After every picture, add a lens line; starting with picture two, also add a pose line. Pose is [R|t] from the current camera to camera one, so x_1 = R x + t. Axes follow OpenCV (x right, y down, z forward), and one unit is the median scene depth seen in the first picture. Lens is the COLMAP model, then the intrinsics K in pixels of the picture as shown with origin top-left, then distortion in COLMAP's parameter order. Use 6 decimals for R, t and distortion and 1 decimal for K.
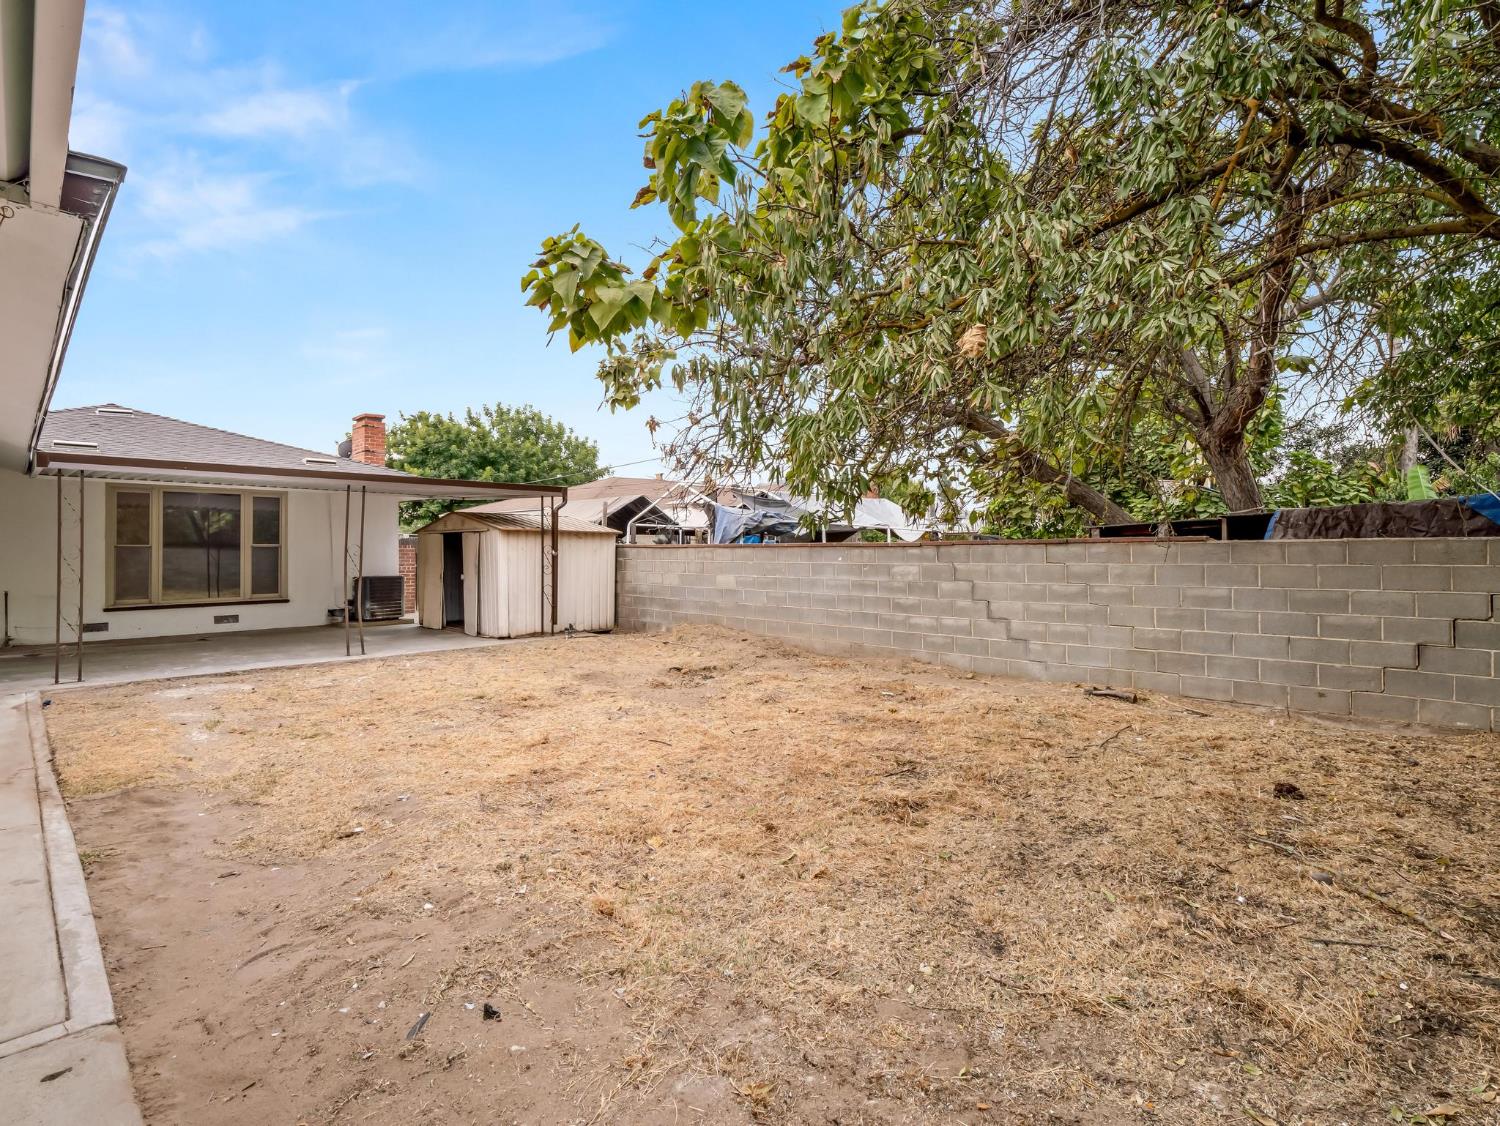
lens RADIAL K [[727.9, 0, 746.6], [0, 727.9, 555.3], [0, 0, 1]] dist [-0.011364, -0.004082]
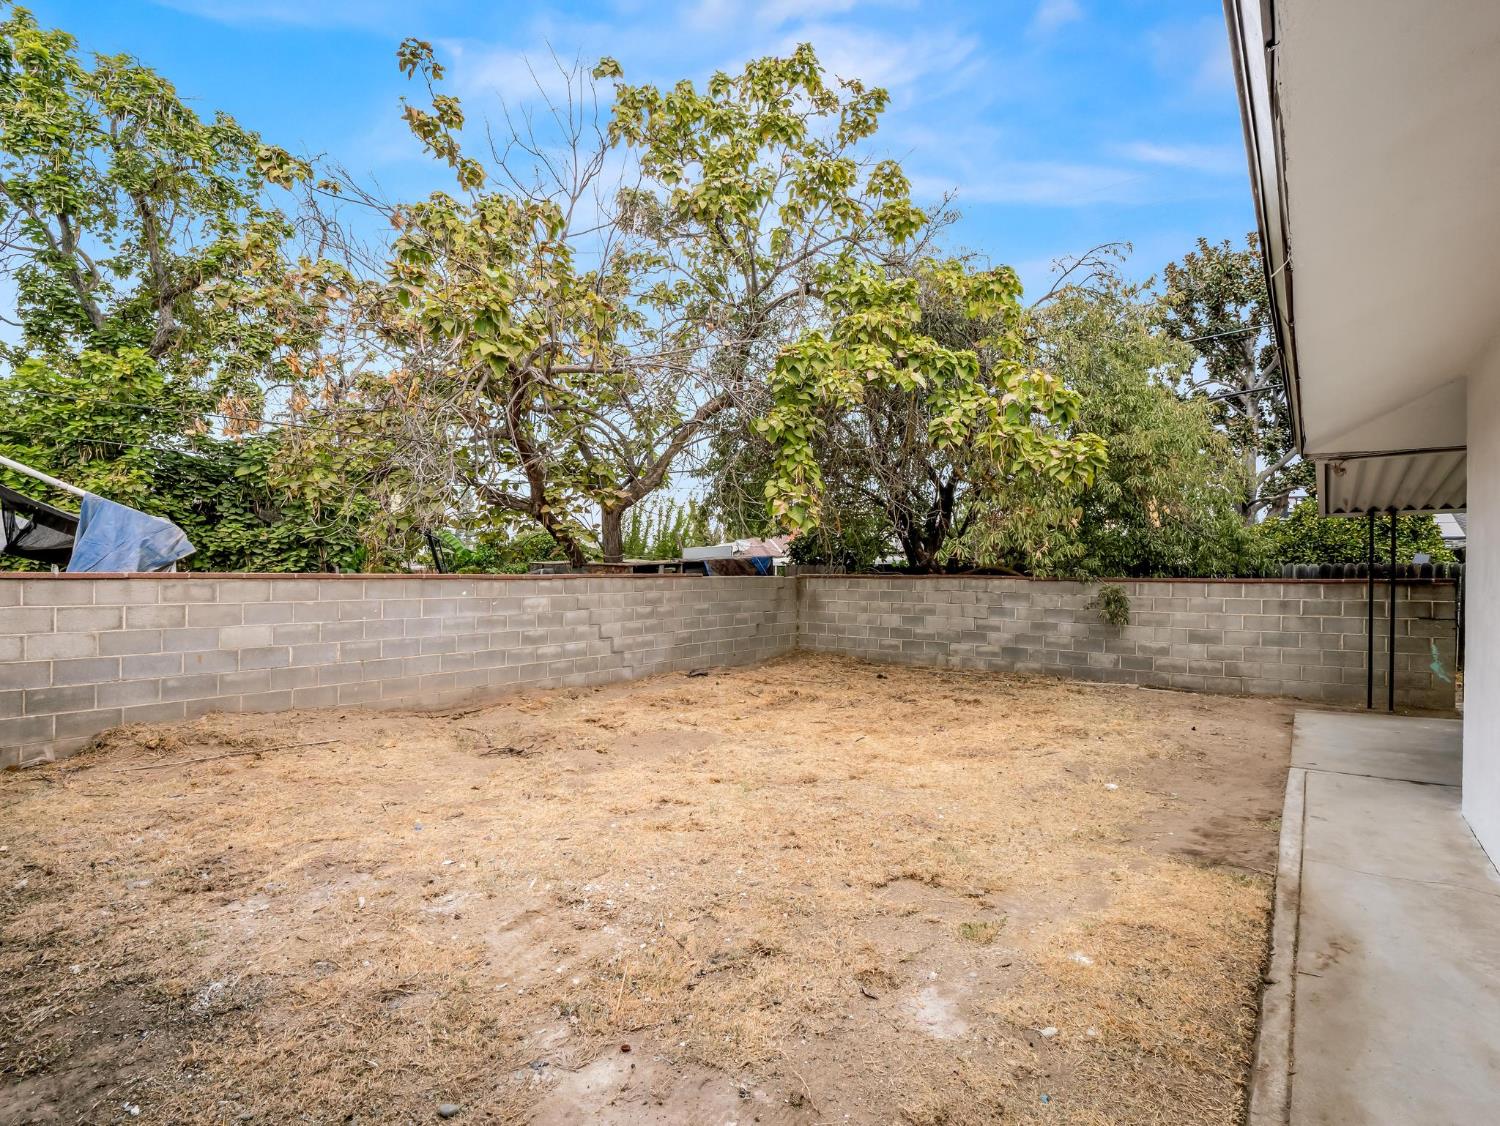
lens RADIAL K [[727.9, 0, 746.2], [0, 727.9, 578.0], [0, 0, 1]] dist [-0.011364, -0.004082]
pose [[-0.107519, -0.002191, 0.994201, -0.581348], [0.002852, 0.999993, 0.002513, -0.011173], [-0.994199, 0.003106, -0.107512, 0.573786]]
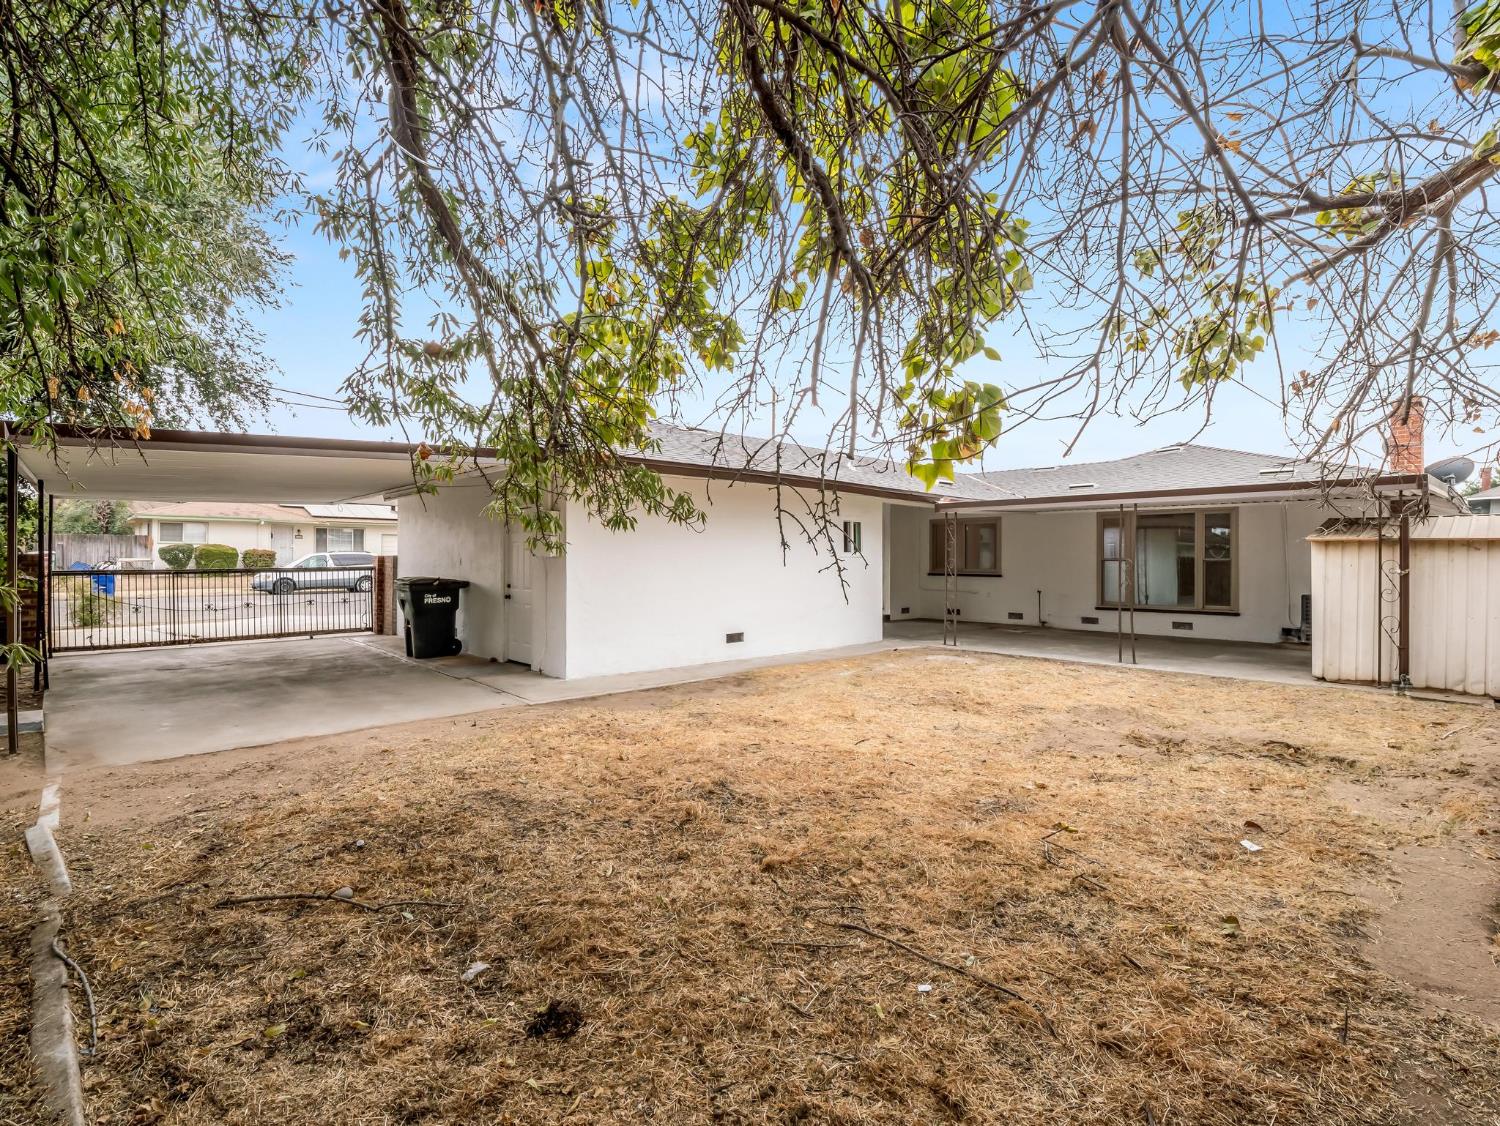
lens RADIAL K [[727.9, 0, 758.1], [0, 727.9, 562.0], [0, 0, 1]] dist [-0.011364, -0.004082]
pose [[-0.074151, 0.004143, -0.997238, 0.460648], [-0.006890, 0.999965, 0.004666, -0.011624], [0.997223, 0.007217, -0.074120, 0.424534]]
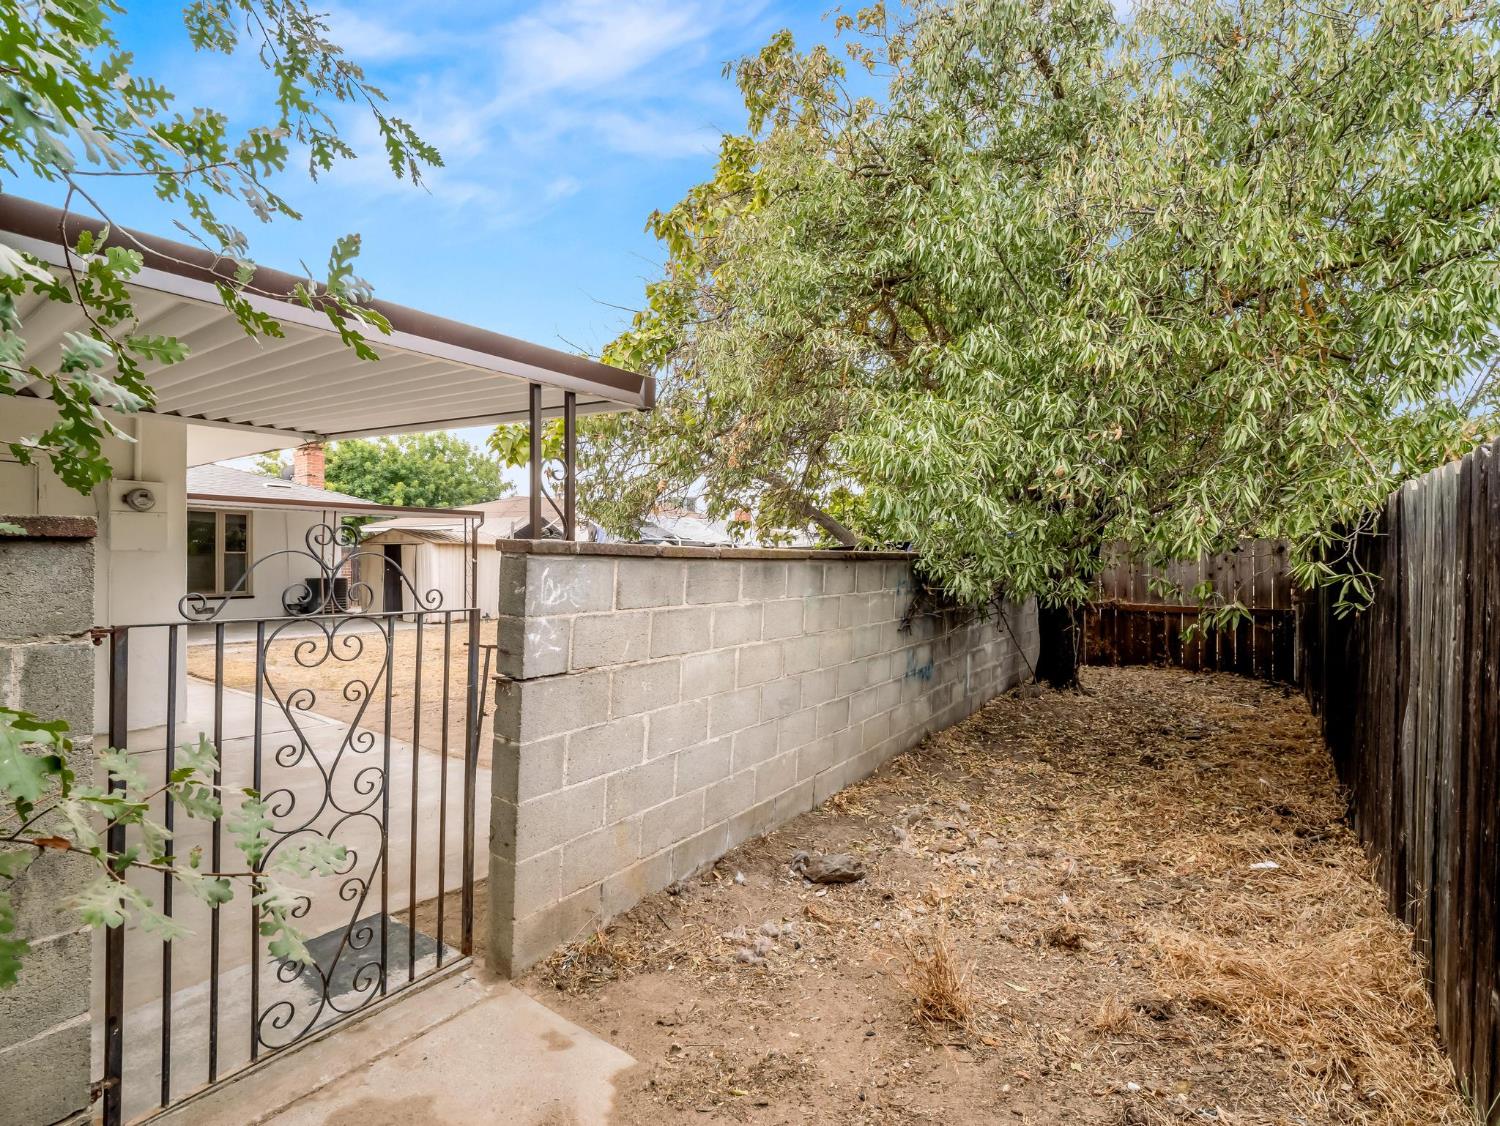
lens RADIAL K [[727.9, 0, 757.8], [0, 727.9, 560.2], [0, 0, 1]] dist [-0.011364, -0.004082]
pose [[0.989339, 0.005422, 0.145527, 0.057719], [-0.004920, 0.999981, -0.003807, -0.001146], [-0.145545, 0.003050, 0.989347, -0.397969]]
